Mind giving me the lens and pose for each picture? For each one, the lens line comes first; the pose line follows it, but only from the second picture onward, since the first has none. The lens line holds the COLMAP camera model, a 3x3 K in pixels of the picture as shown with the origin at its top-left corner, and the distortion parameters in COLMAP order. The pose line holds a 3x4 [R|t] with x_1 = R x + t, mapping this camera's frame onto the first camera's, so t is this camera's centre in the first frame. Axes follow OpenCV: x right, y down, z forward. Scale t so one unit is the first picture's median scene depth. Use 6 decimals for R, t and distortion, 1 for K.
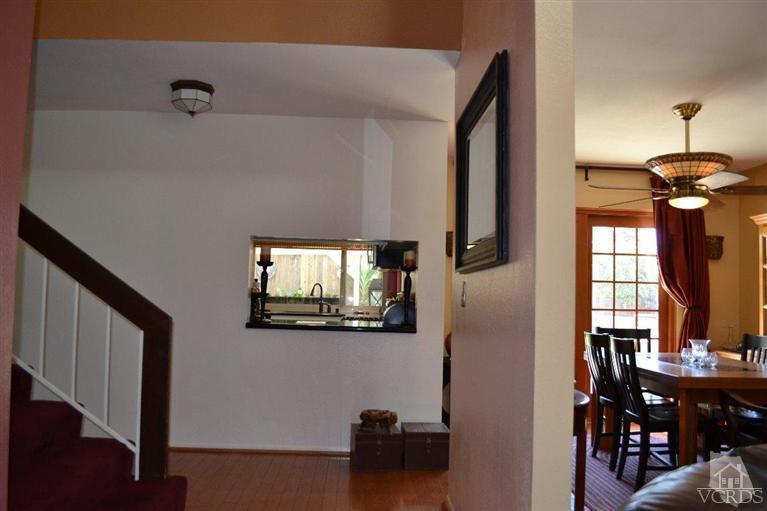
lens RADIAL K [[613.4, 0, 380.5], [0, 613.4, 260.0], [0, 0, 1]] dist [-0.079410, 0.004162]
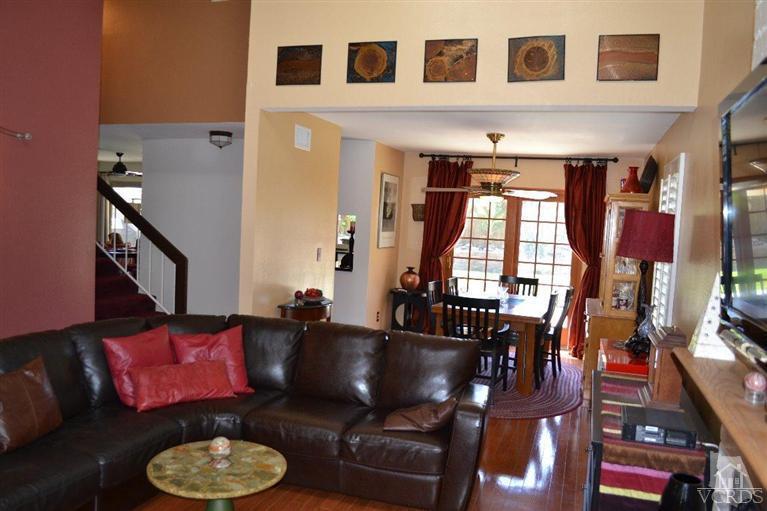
lens RADIAL K [[613.4, 0, 380.5], [0, 613.4, 260.0], [0, 0, 1]] dist [-0.079410, 0.004162]
pose [[0.932343, 0.048981, -0.358243, 0.667290], [-0.007137, 0.993082, 0.117204, -0.098798], [0.361505, -0.106717, 0.926243, -0.467263]]
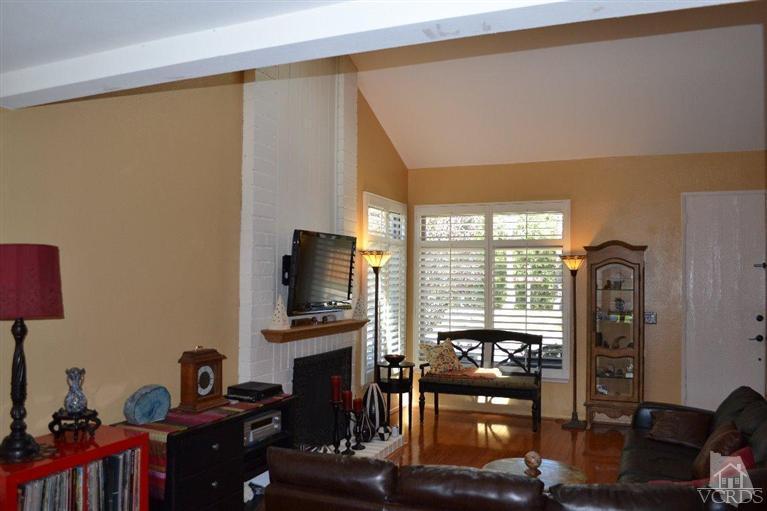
lens RADIAL K [[632.2, 0, 386.1], [0, 632.2, 257.6], [0, 0, 1]] dist [-0.069790, 0.001592]
pose [[-0.903982, -0.018090, 0.427188, 0.169606], [-0.055595, 0.995596, -0.075487, -0.038778], [-0.423941, -0.091989, -0.901006, 0.790890]]
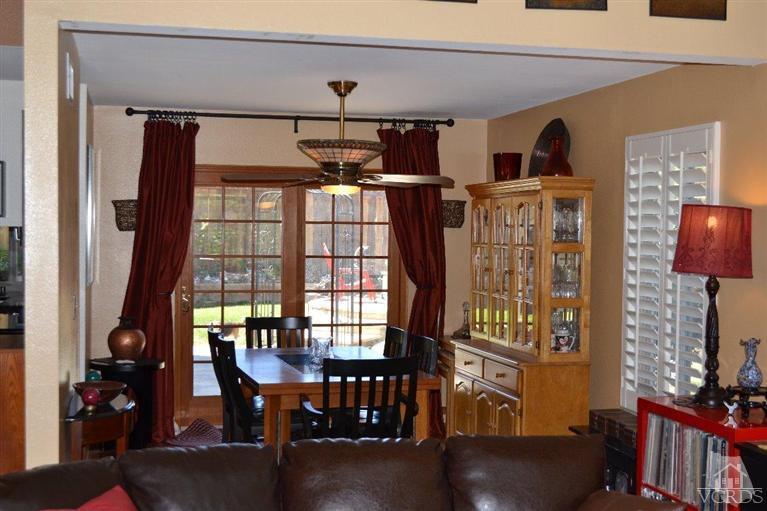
lens RADIAL K [[1046.8, 0, 383.5], [0, 1046.8, 255.5], [0, 0, 1]] dist [-0.026218, 0.020408]
pose [[0.980499, -0.020411, 0.195462, 0.214095], [0.002209, 0.995674, 0.092892, -0.117390], [-0.196512, -0.090648, 0.976302, -0.478215]]
